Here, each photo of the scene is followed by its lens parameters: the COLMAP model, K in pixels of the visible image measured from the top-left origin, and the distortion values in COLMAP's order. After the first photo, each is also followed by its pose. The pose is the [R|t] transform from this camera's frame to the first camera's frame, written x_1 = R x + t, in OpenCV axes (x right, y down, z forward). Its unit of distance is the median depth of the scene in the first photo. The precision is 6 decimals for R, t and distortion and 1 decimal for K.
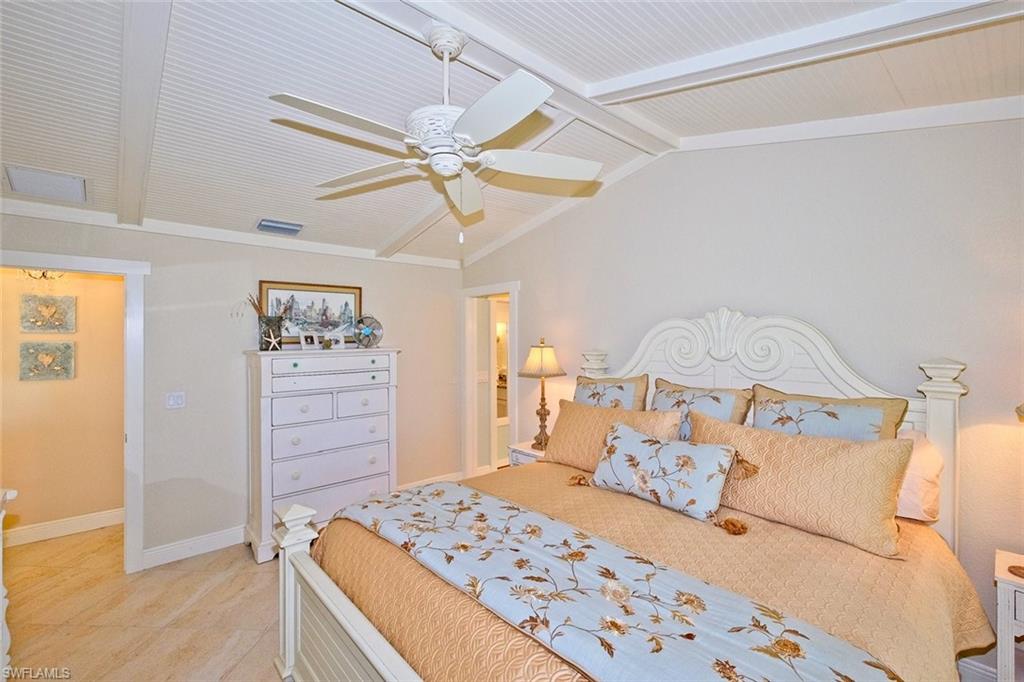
lens RADIAL K [[448.3, 0, 508.1], [0, 448.3, 335.4], [0, 0, 1]] dist [0.003081, -0.001484]
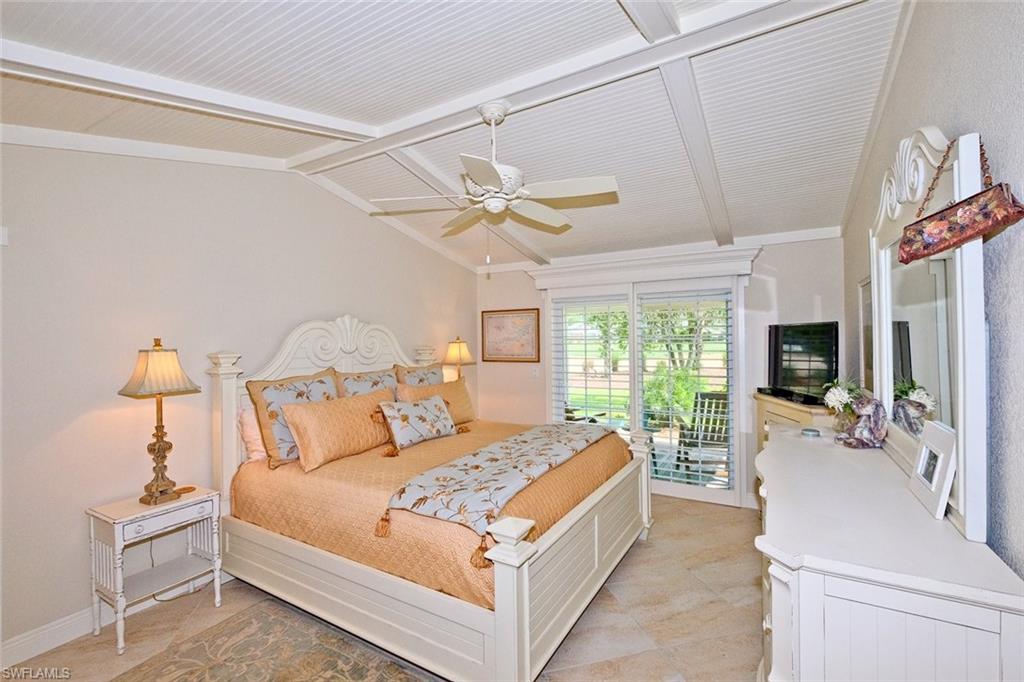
lens RADIAL K [[448.3, 0, 505.7], [0, 448.3, 337.0], [0, 0, 1]] dist [0.003081, -0.001484]
pose [[-0.297922, 0.002335, 0.954587, -0.735854], [0.005077, 0.999987, -0.000861, 0.007939], [-0.954577, 0.004590, -0.297930, 0.707063]]
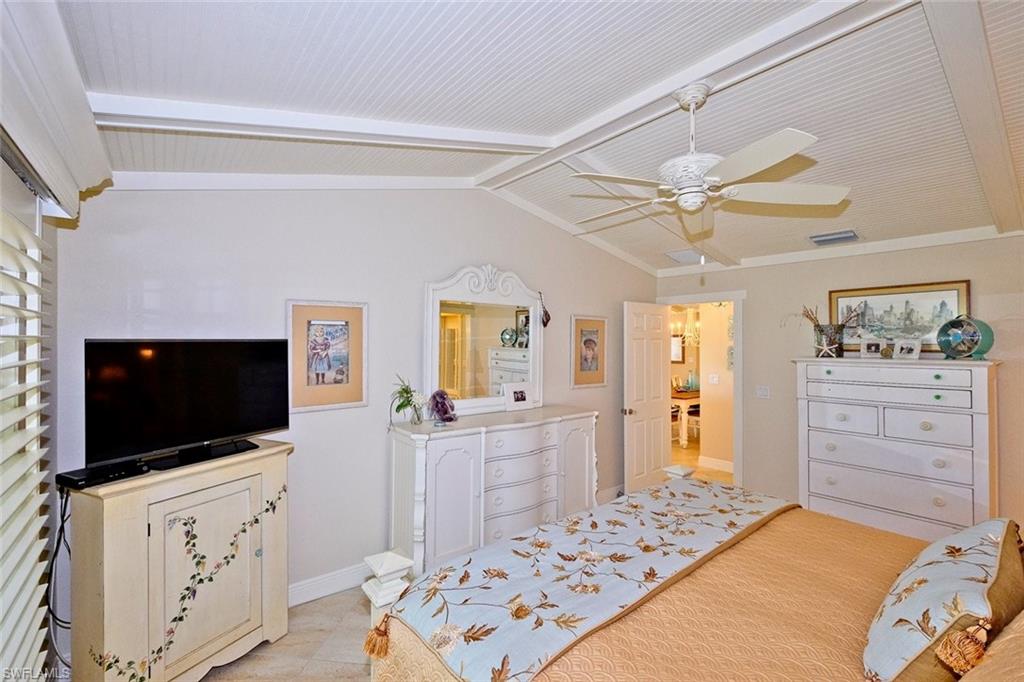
lens RADIAL K [[448.3, 0, 513.3], [0, 448.3, 339.1], [0, 0, 1]] dist [0.003081, -0.001484]
pose [[-0.070037, -0.000277, -0.997544, 0.549771], [0.007403, 0.999972, -0.000797, -0.013215], [0.997517, -0.007440, -0.070033, 0.319955]]
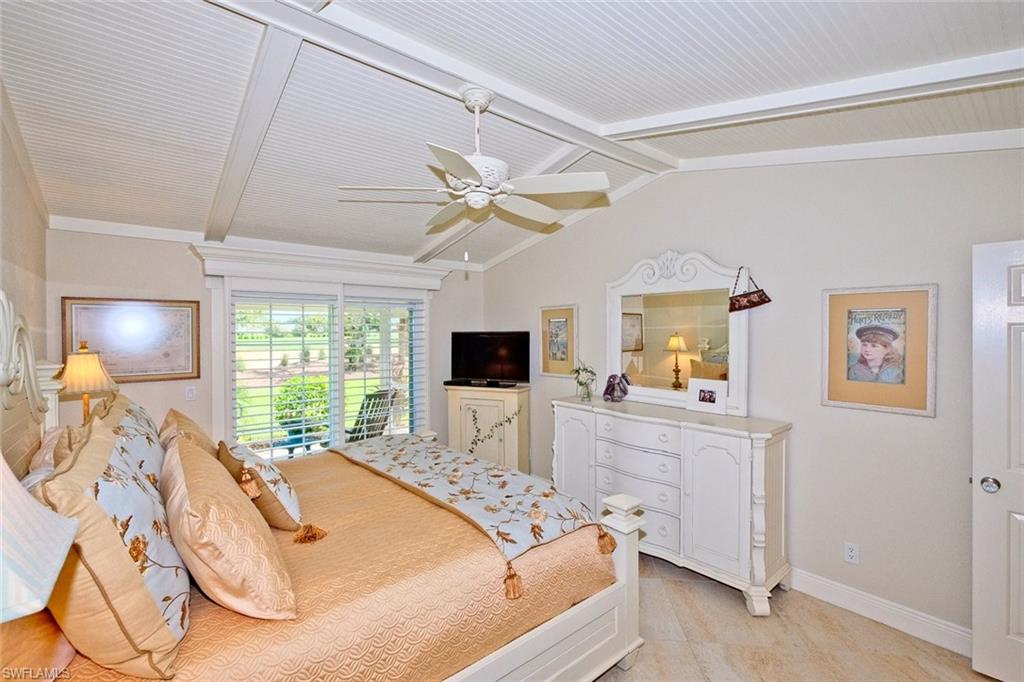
lens RADIAL K [[448.3, 0, 510.0], [0, 448.3, 340.2], [0, 0, 1]] dist [0.003081, -0.001484]
pose [[-0.999325, 0.005580, 0.036299, -0.131081], [0.005807, 0.999964, 0.006169, 0.000618], [-0.036264, 0.006376, -0.999322, 1.152469]]
